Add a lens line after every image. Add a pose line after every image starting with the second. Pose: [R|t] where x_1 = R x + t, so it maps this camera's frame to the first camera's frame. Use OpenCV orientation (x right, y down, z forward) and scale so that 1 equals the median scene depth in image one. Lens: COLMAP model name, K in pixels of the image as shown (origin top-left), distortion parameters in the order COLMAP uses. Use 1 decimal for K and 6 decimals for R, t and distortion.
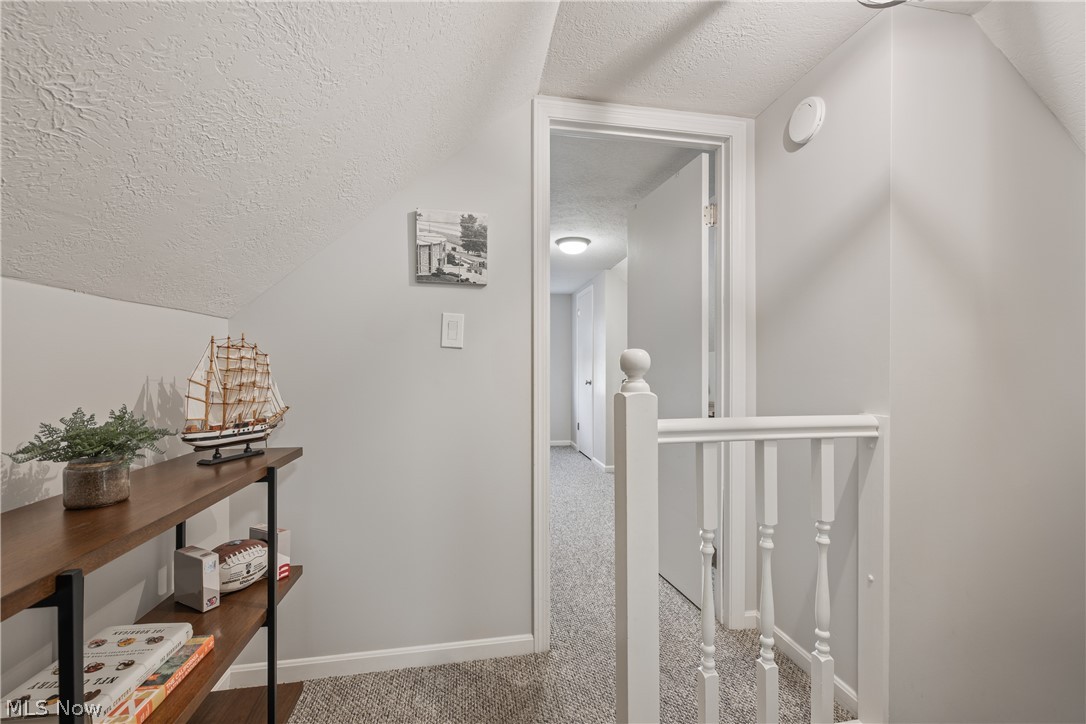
lens RADIAL K [[431.9, 0, 542.2], [0, 431.9, 362.9], [0, 0, 1]] dist [-0.000674, 0.000095]
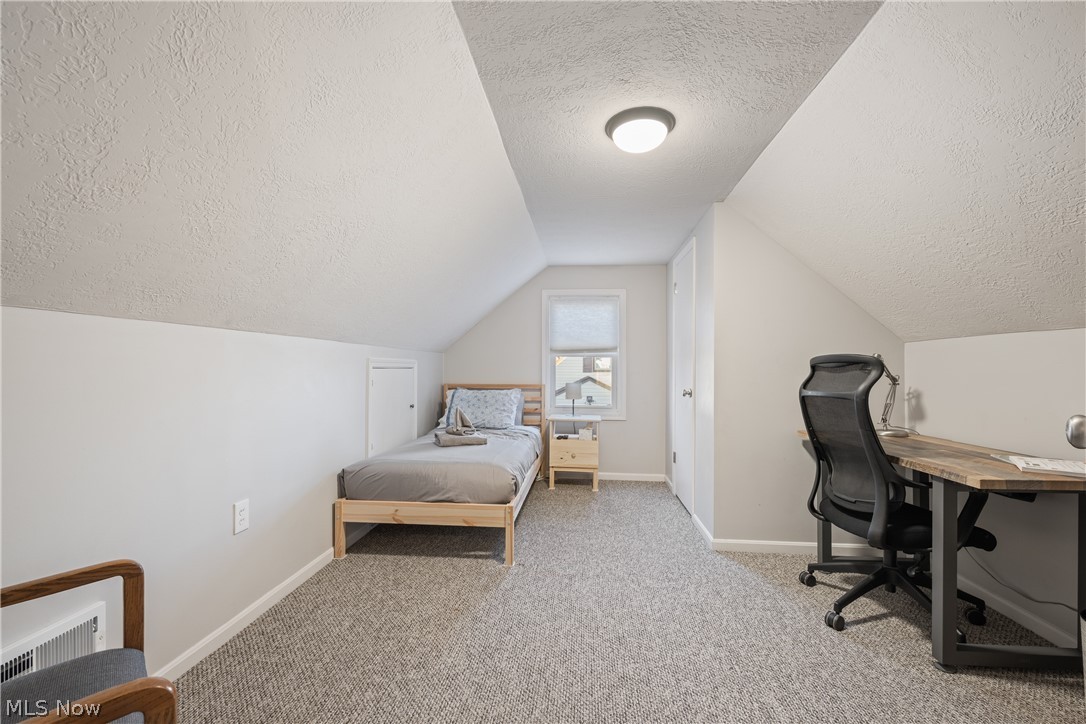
lens RADIAL K [[431.9, 0, 544.5], [0, 431.9, 366.8], [0, 0, 1]] dist [-0.000674, 0.000095]
pose [[0.966791, 0.004917, -0.255520, 0.096346], [-0.004266, 0.999986, 0.003100, 0.006436], [0.255531, -0.001907, 0.966799, 0.489547]]
